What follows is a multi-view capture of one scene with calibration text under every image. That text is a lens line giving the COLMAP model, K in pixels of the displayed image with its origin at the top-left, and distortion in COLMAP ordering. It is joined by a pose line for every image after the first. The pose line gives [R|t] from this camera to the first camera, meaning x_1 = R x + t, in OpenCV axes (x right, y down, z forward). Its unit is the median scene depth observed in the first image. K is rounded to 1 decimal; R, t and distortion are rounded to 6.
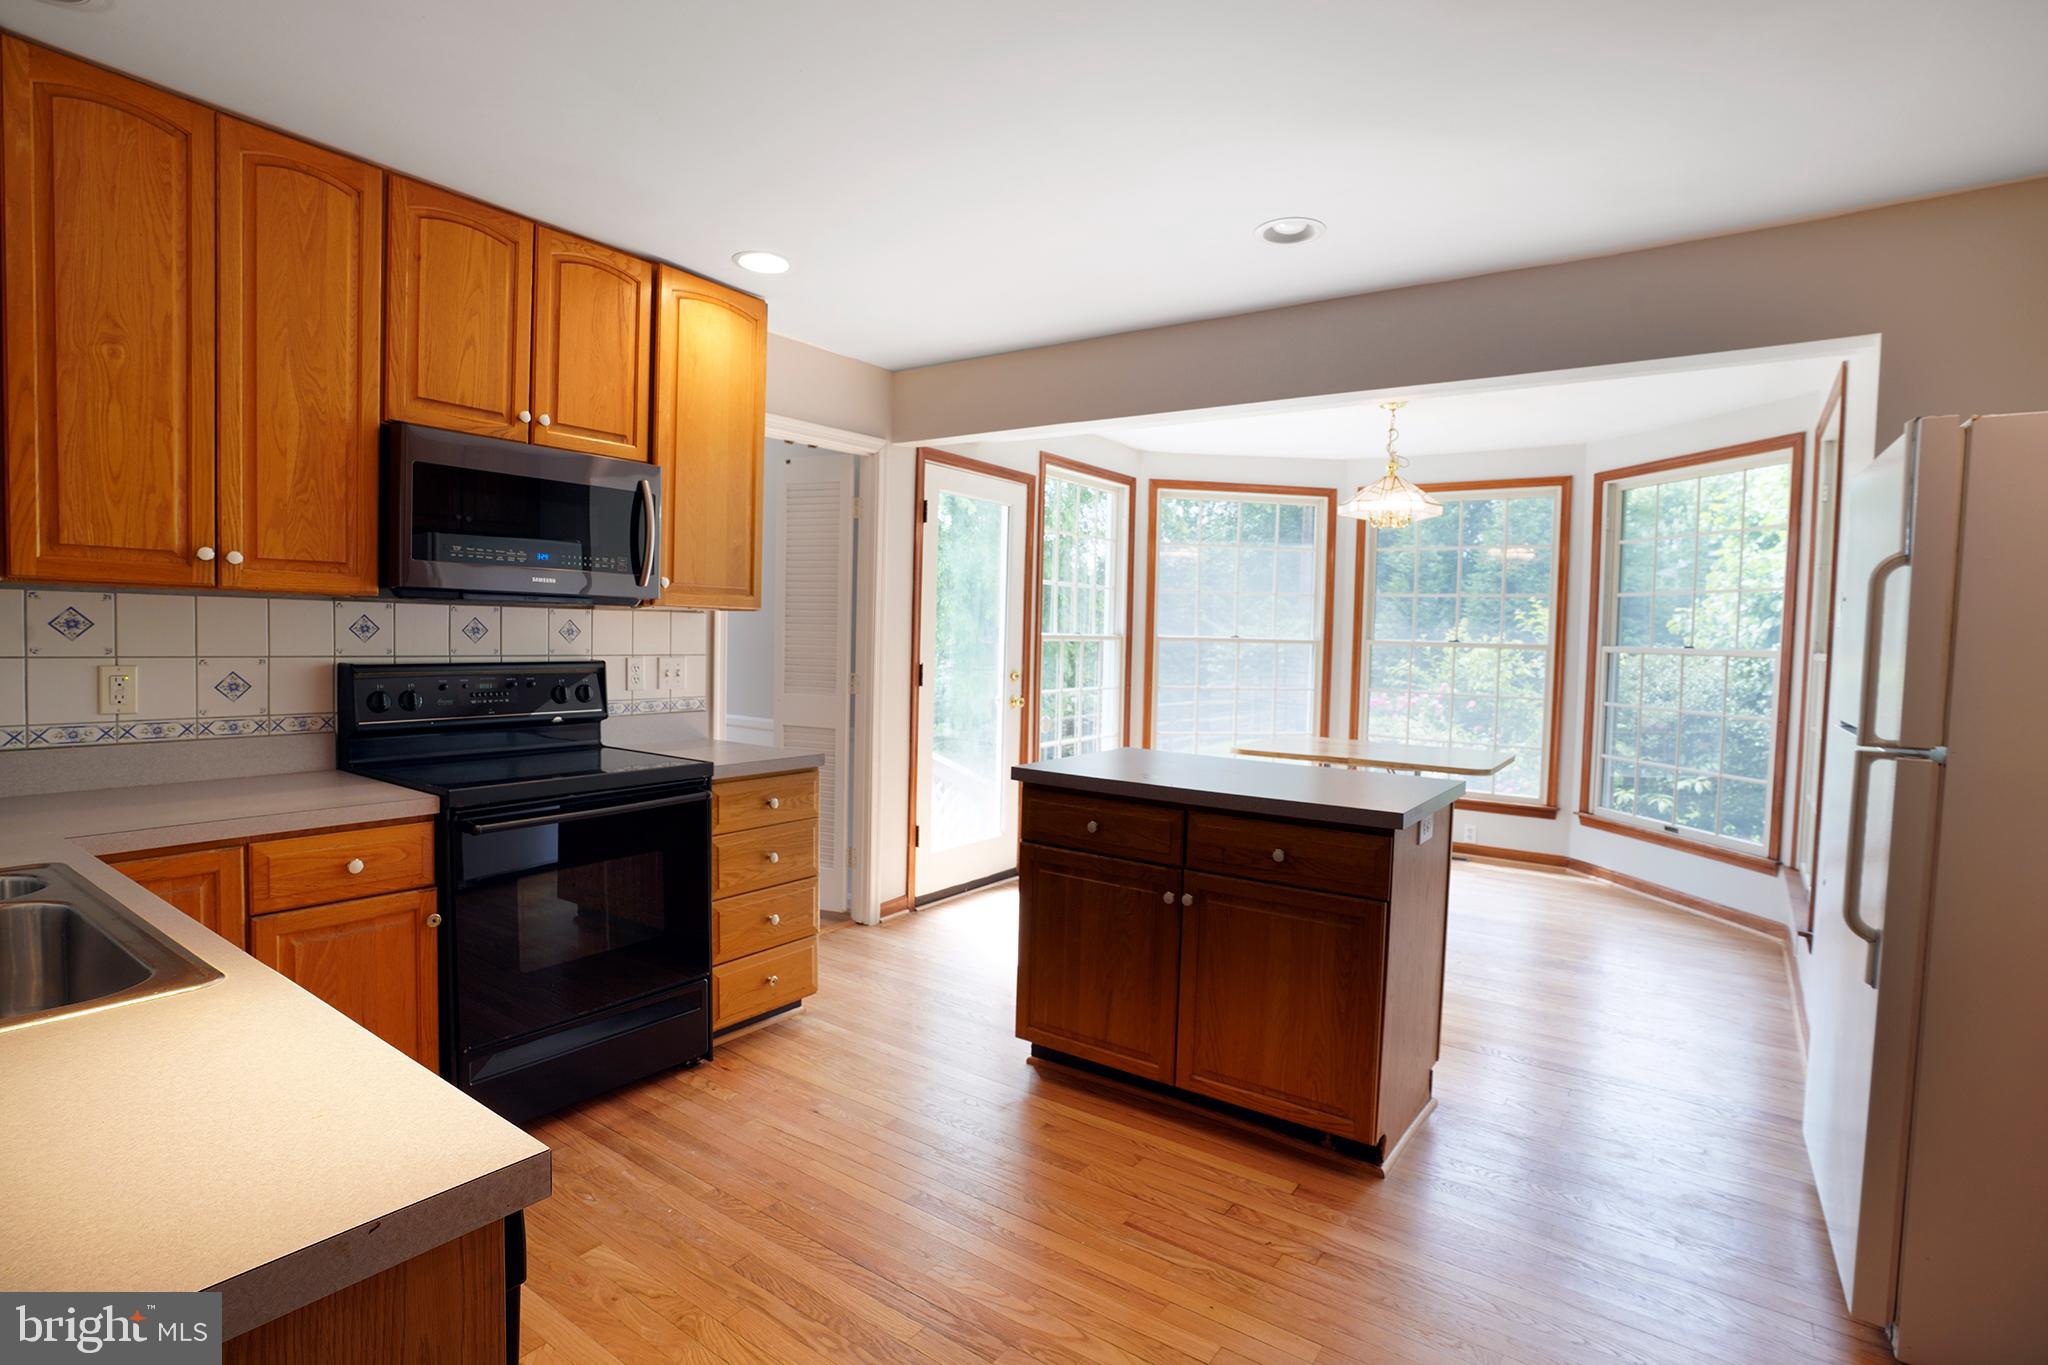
lens RADIAL K [[996.7, 0, 1013.3], [0, 996.7, 686.9], [0, 0, 1]] dist [-0.032945, 0.002006]
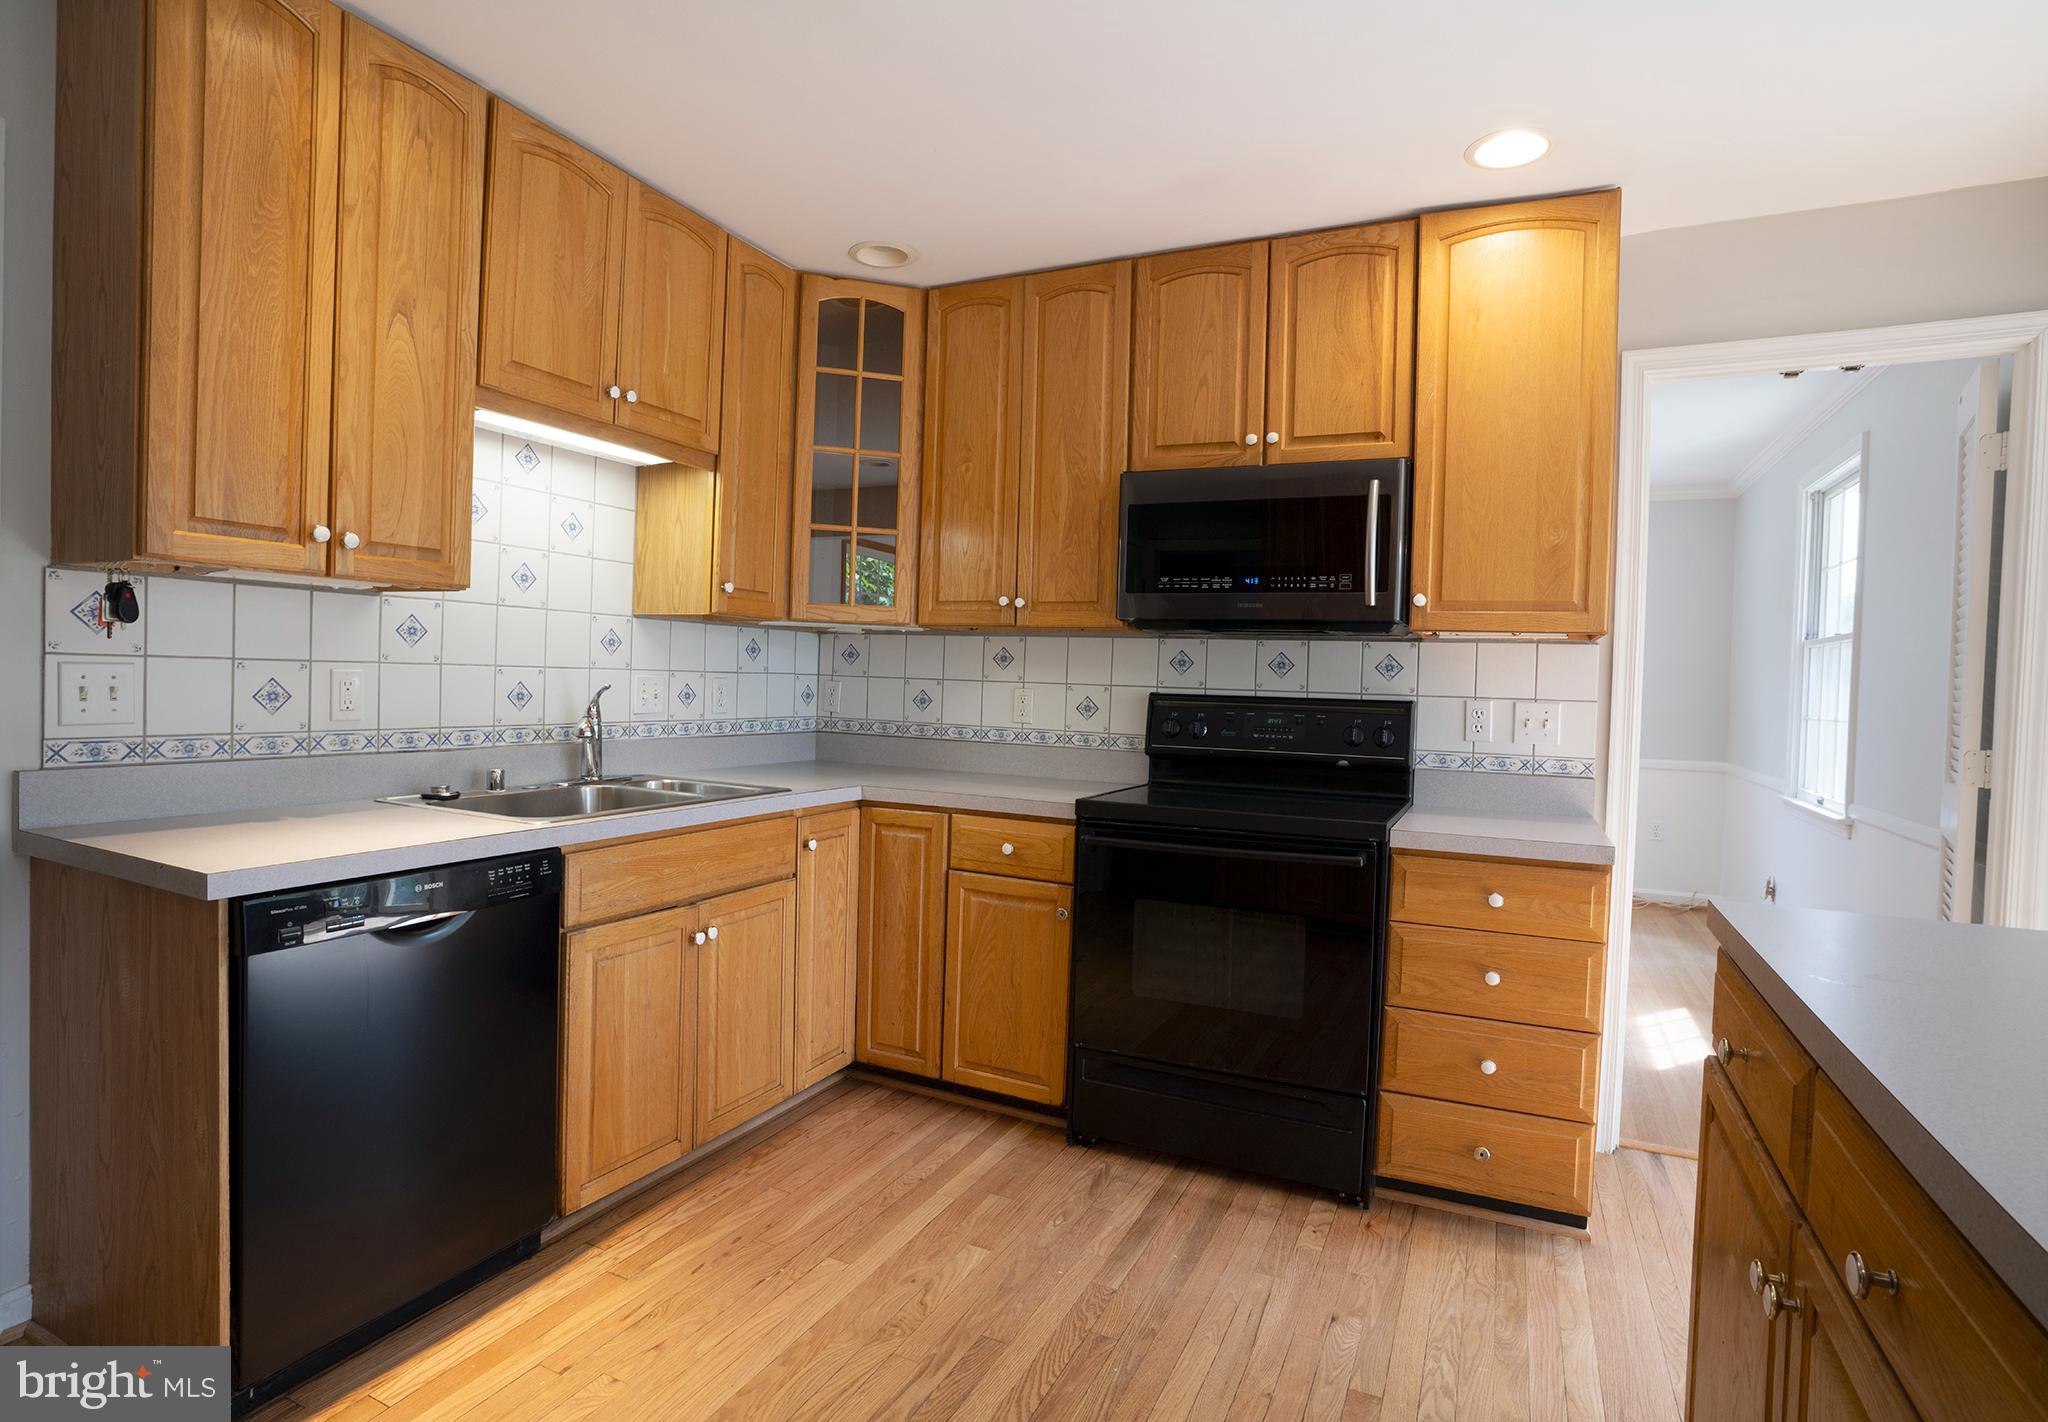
lens RADIAL K [[1046.1, 0, 1017.0], [0, 1046.1, 714.3], [0, 0, 1]] dist [-0.048004, 0.000640]
pose [[0.185639, 0.010860, -0.982558, 0.467751], [-0.080164, 0.996773, -0.004128, 0.018620], [0.979343, 0.079532, 0.185910, 0.597966]]
